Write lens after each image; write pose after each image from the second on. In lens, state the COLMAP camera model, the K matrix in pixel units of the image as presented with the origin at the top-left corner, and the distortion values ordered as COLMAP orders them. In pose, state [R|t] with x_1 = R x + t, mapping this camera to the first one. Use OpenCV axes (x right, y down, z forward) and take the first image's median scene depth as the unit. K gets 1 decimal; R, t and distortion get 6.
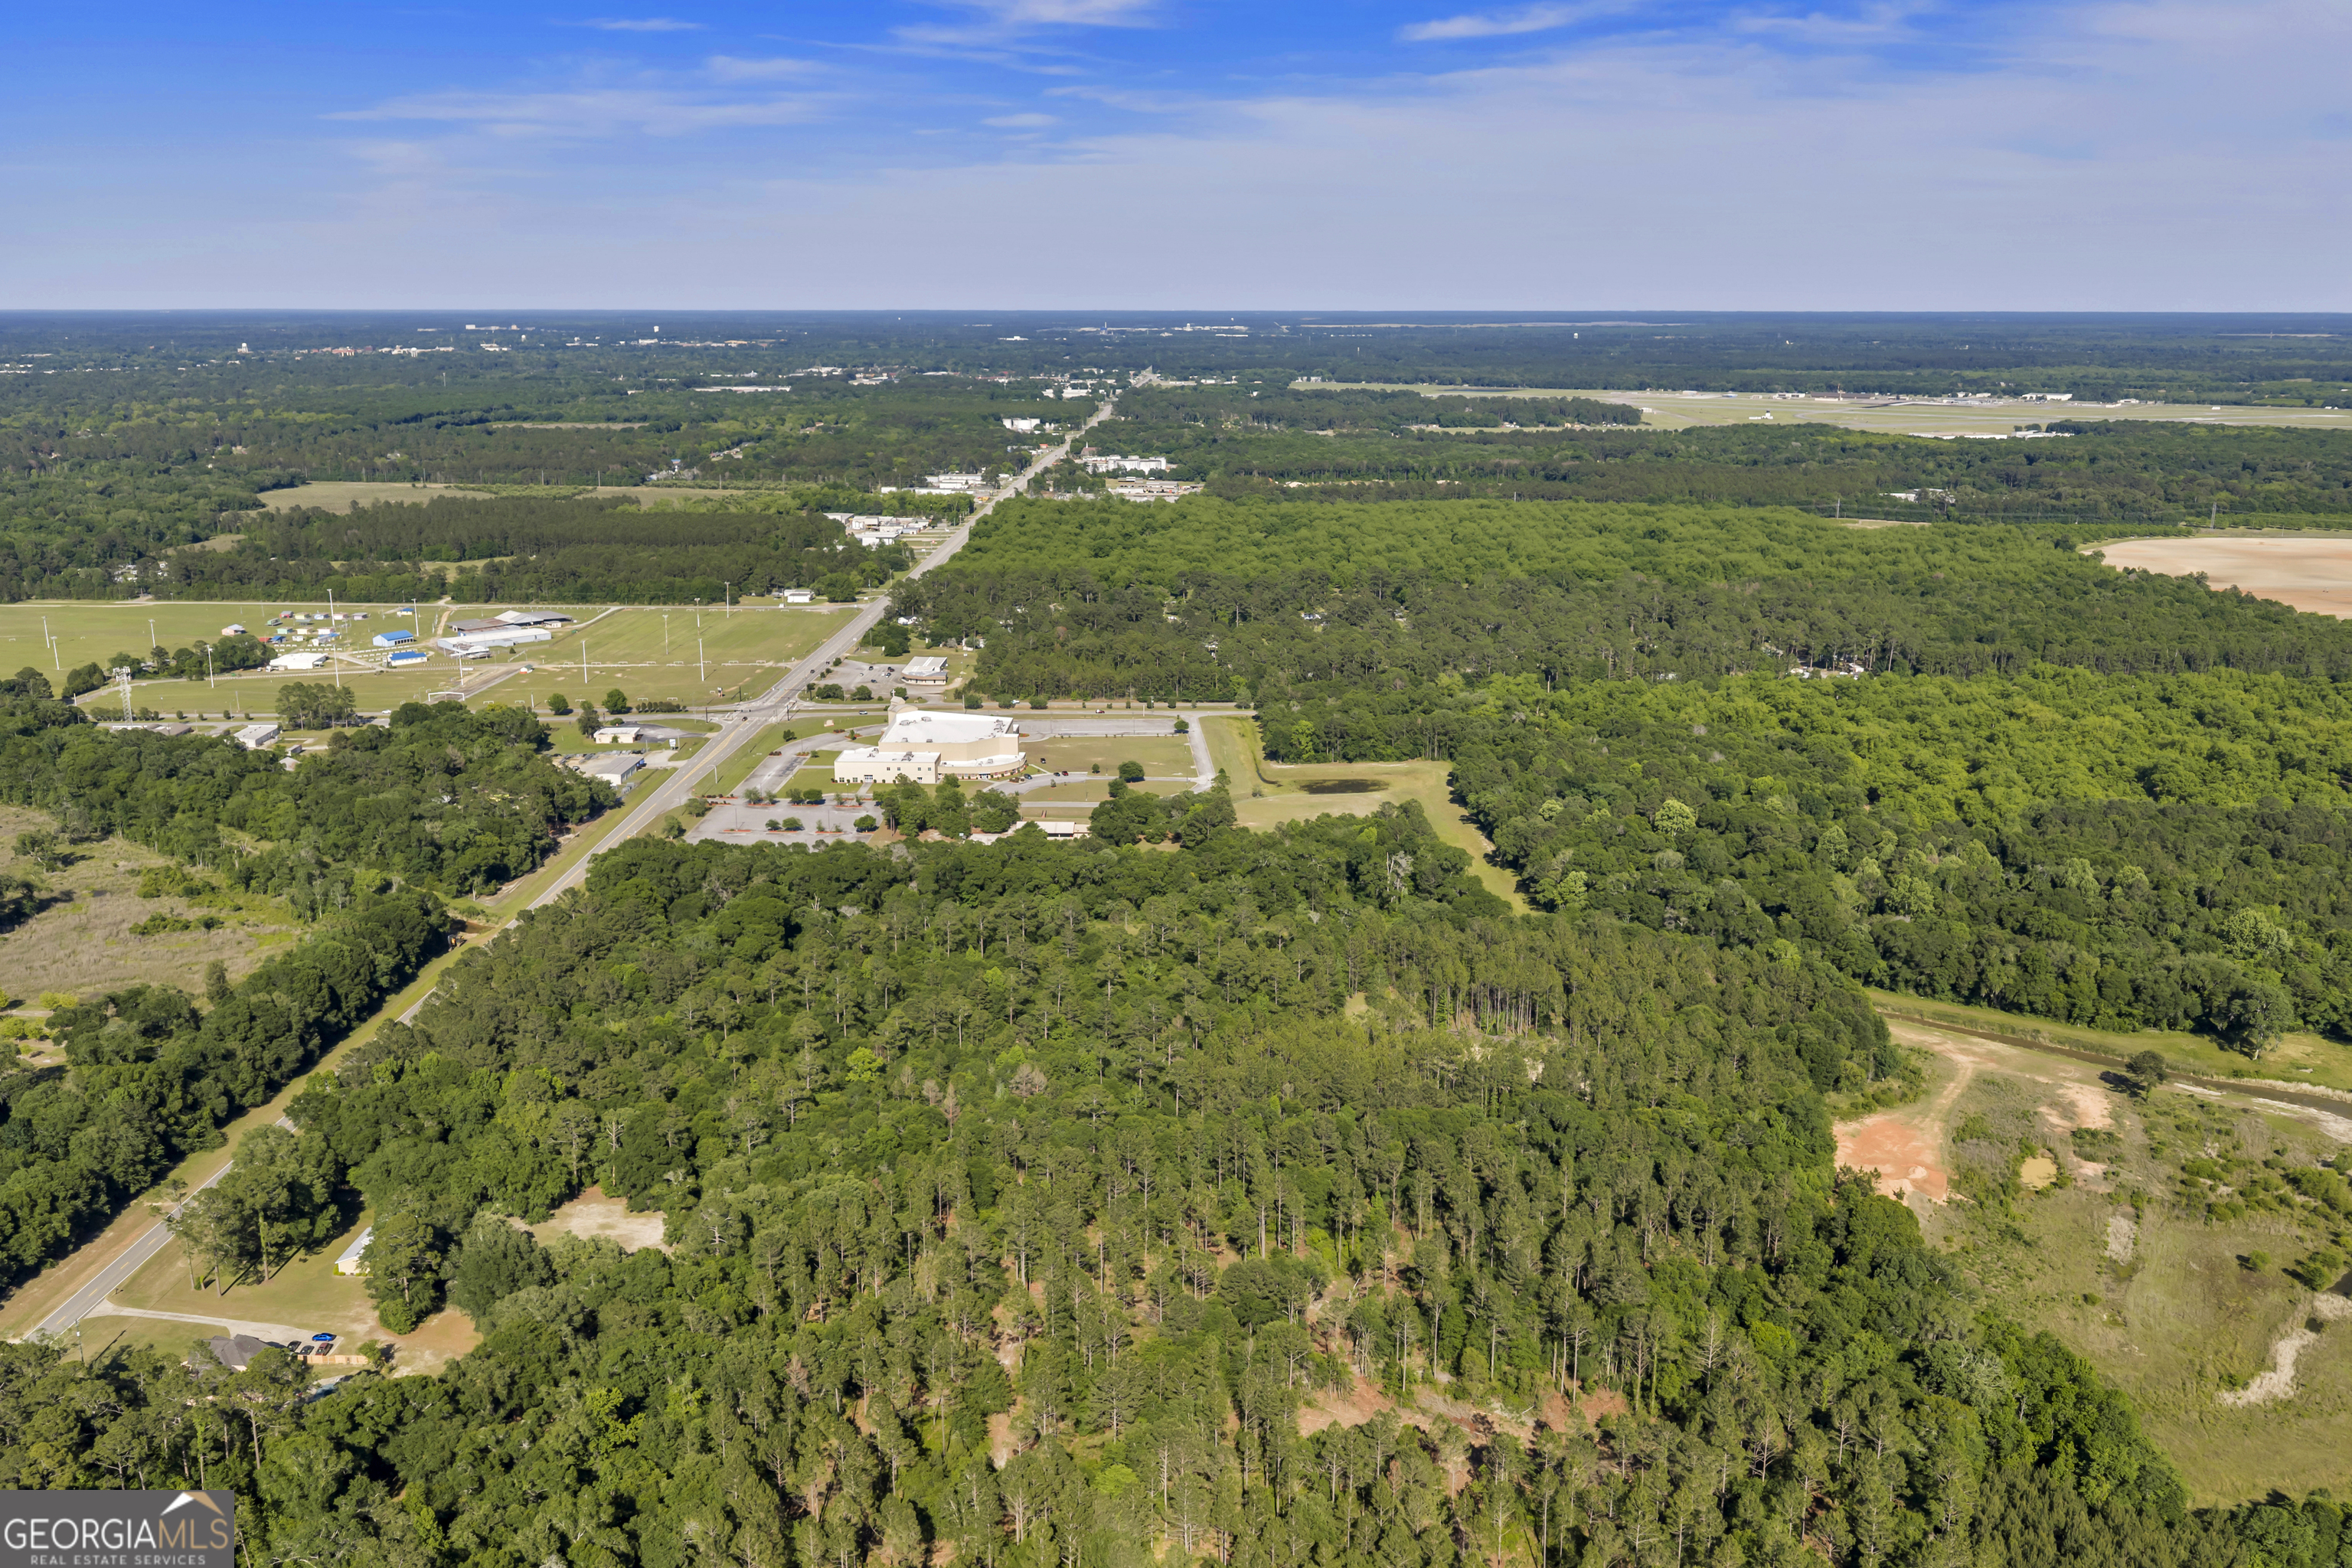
lens RADIAL K [[1952.8, 0, 1184.8], [0, 1952.8, 788.7], [0, 0, 1]] dist [0.016888, -0.031030]
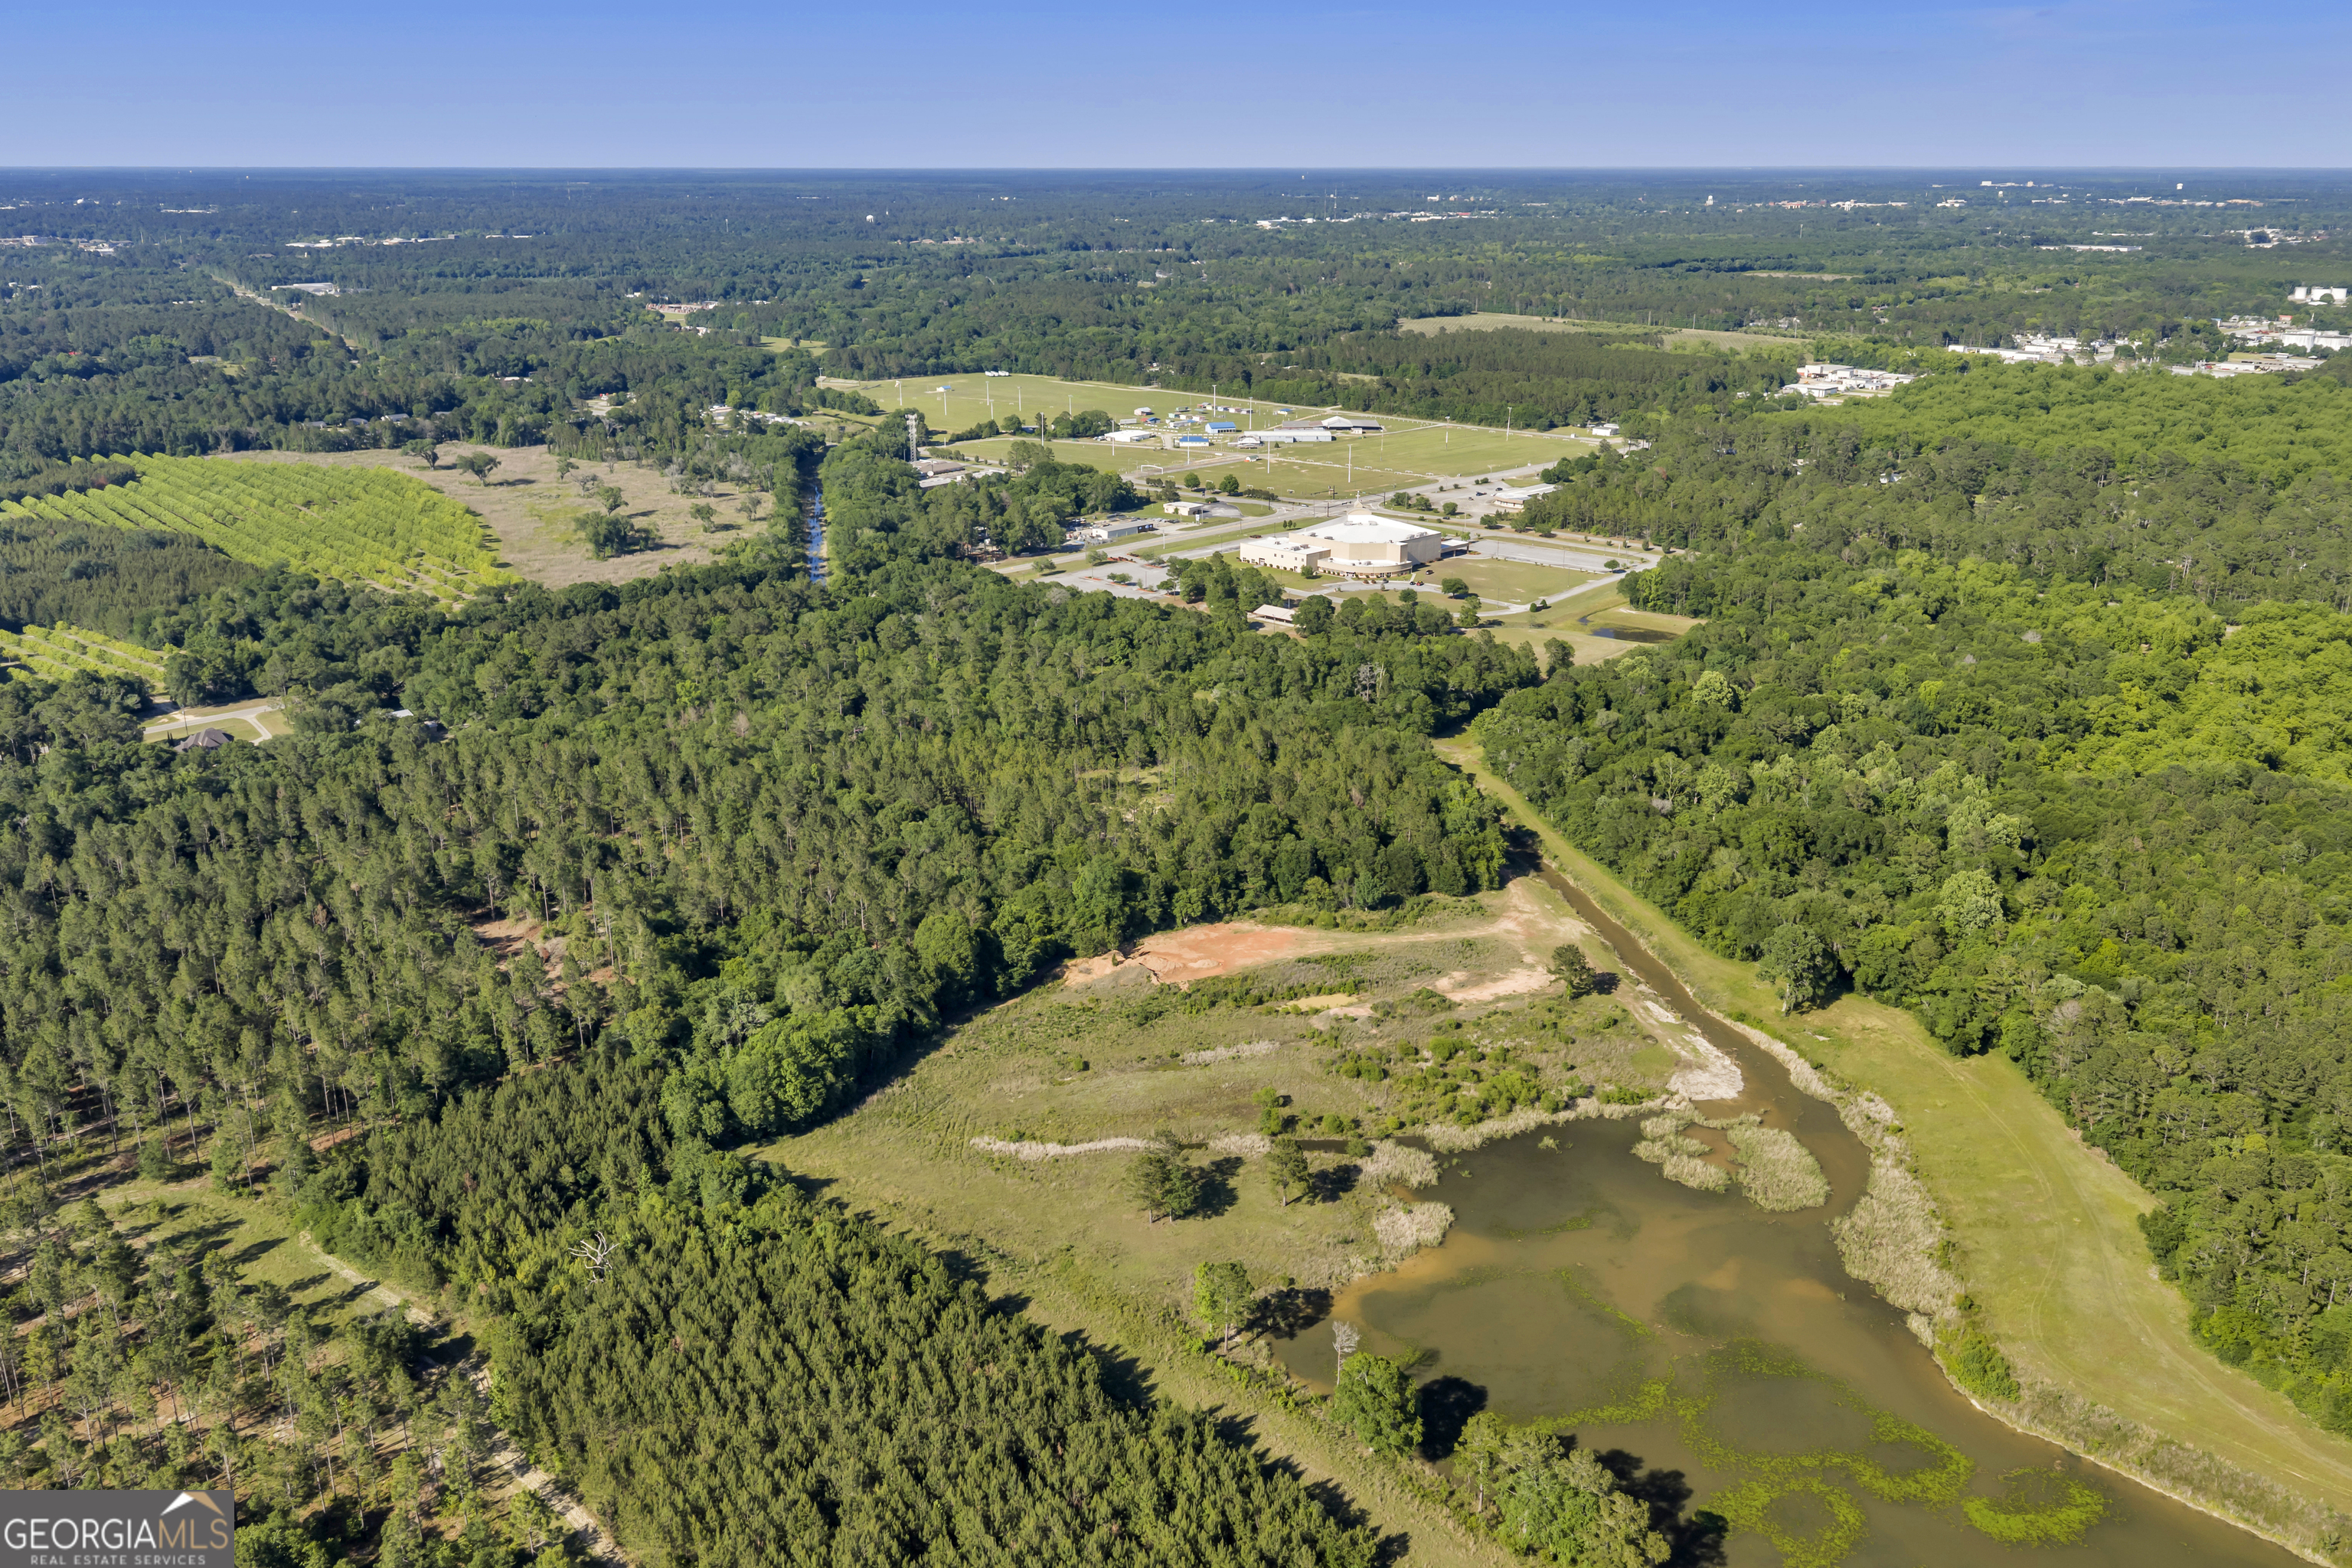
lens RADIAL K [[1952.8, 0, 1184.4], [0, 1952.8, 782.8], [0, 0, 1]] dist [0.016888, -0.031030]
pose [[0.730112, 0.206448, -0.651395, 0.361251], [-0.163828, 0.978352, 0.126446, -0.009710], [0.663398, 0.014397, 0.748128, 0.076028]]
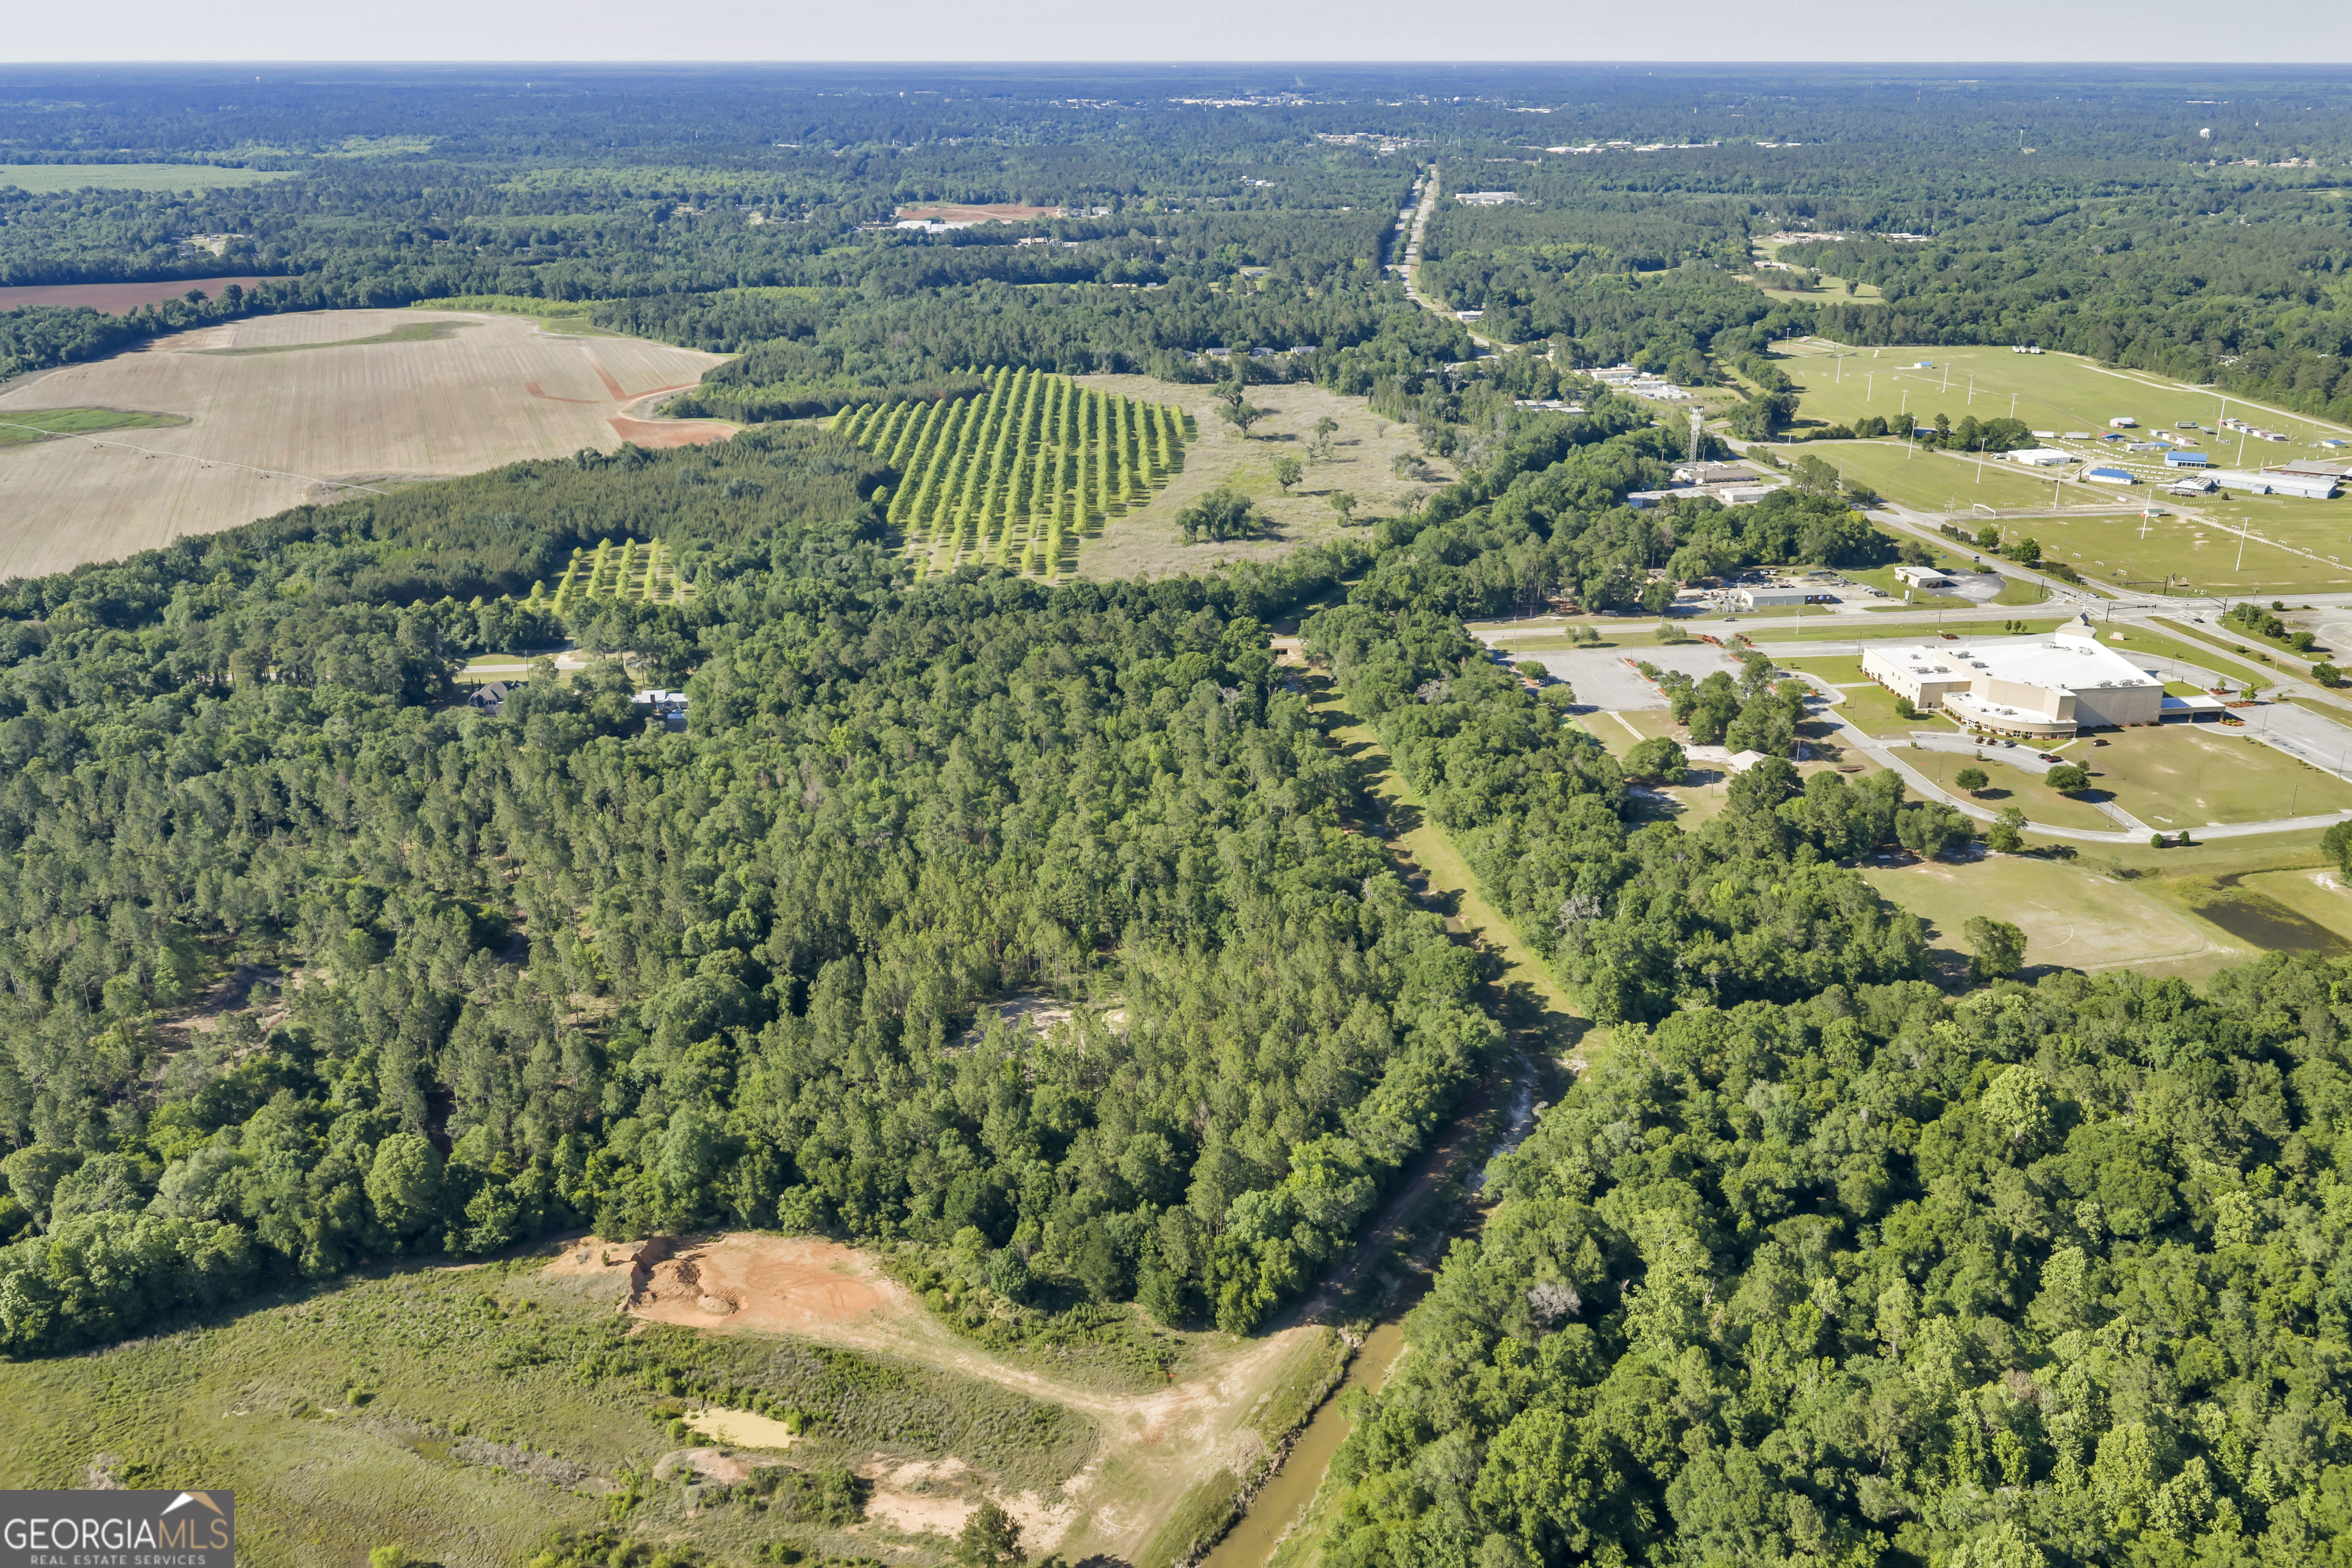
lens RADIAL K [[1952.8, 0, 1183.0], [0, 1952.8, 774.2], [0, 0, 1]] dist [0.016888, -0.031030]
pose [[0.141992, 0.340583, -0.929431, 0.365178], [-0.235902, 0.923534, 0.302382, -0.093649], [0.961347, 0.176319, 0.211479, 0.346028]]
